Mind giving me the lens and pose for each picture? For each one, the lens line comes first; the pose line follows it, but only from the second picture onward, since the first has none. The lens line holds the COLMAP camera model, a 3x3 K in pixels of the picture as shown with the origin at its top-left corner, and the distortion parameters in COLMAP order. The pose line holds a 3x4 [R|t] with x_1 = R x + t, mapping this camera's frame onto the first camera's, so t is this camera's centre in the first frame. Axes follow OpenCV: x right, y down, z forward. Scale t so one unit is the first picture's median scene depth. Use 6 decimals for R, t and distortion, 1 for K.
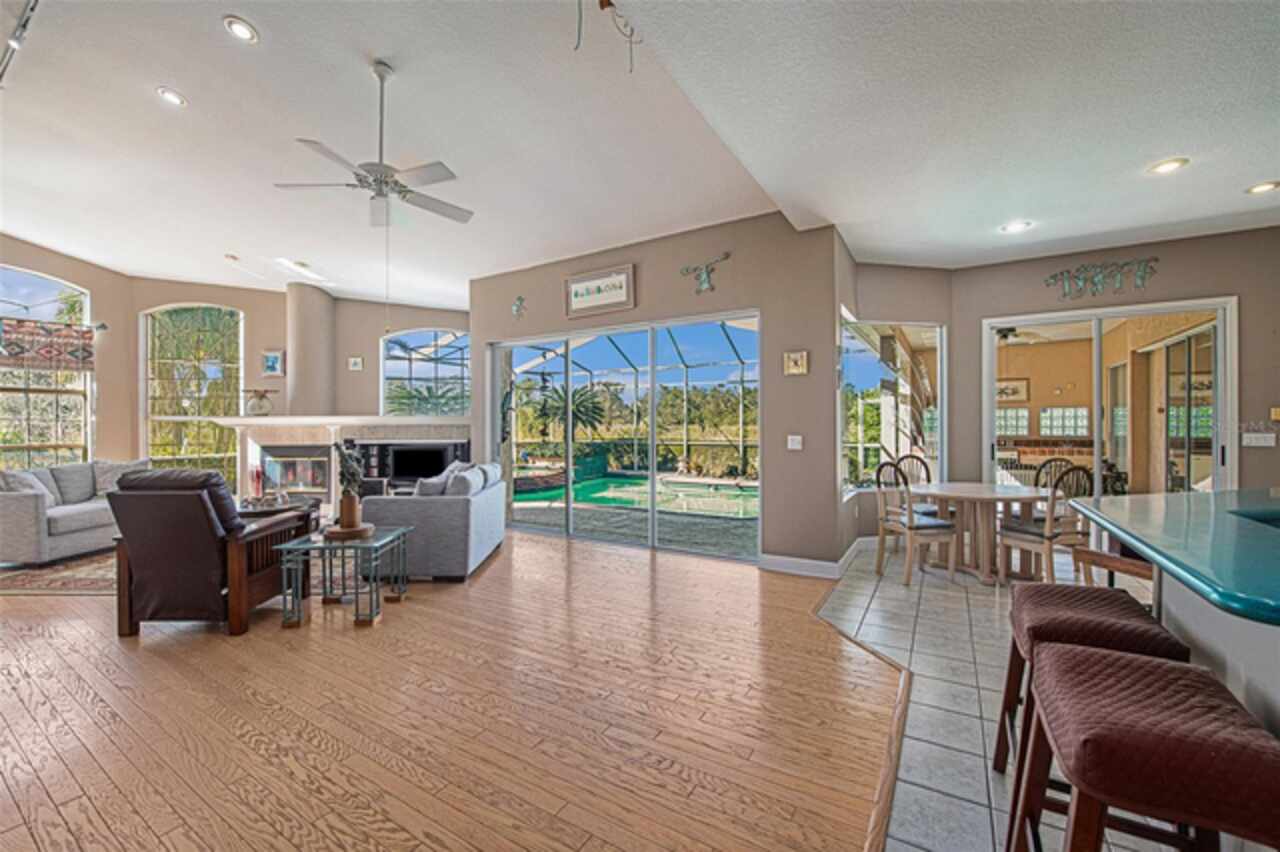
lens RADIAL K [[512.5, 0, 631.6], [0, 512.5, 421.8], [0, 0, 1]] dist [-0.013710, -0.000204]
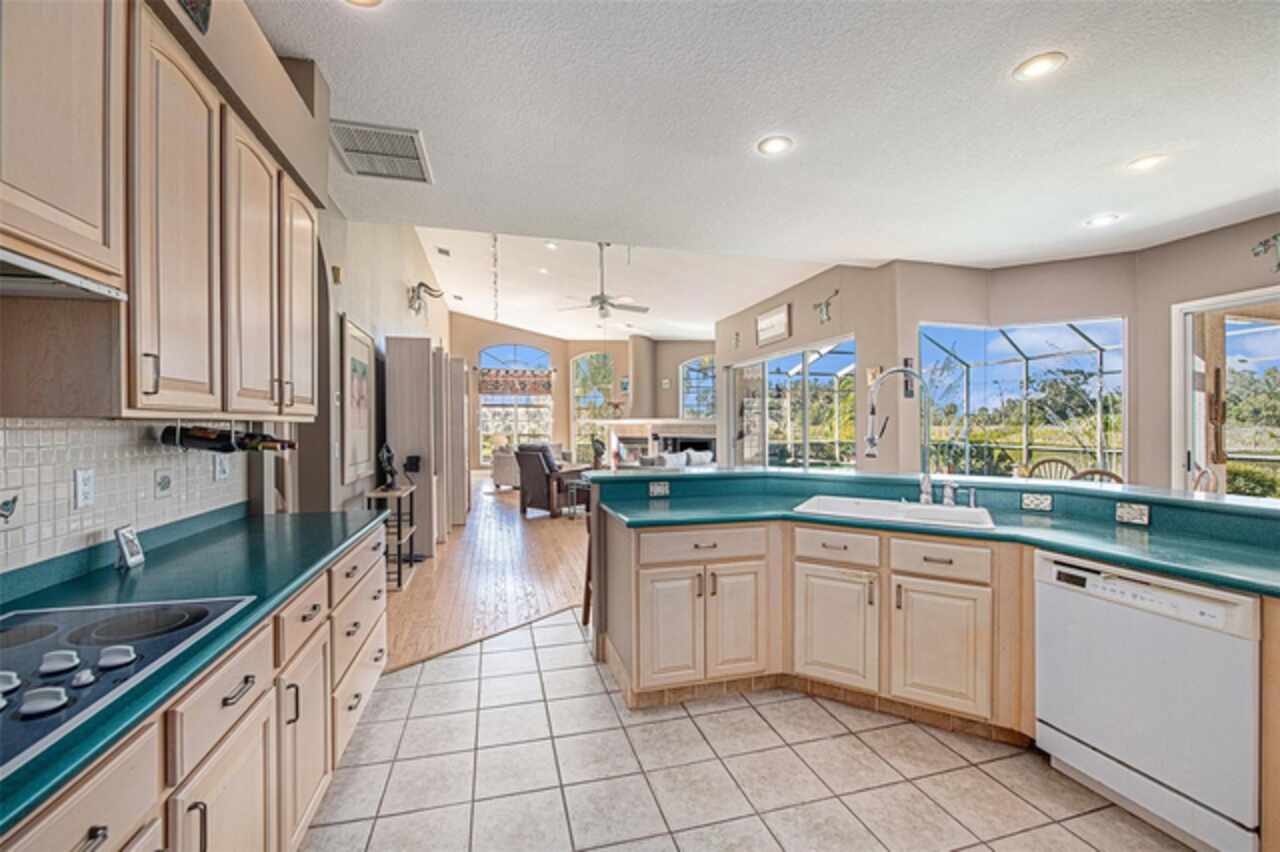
lens RADIAL K [[512.5, 0, 631.6], [0, 512.5, 421.8], [0, 0, 1]] dist [-0.013710, -0.000204]
pose [[0.727533, 0.001981, -0.686070, 0.452994], [-0.001587, 0.999998, 0.001205, -0.003457], [0.686071, 0.000213, 0.727535, -0.176334]]
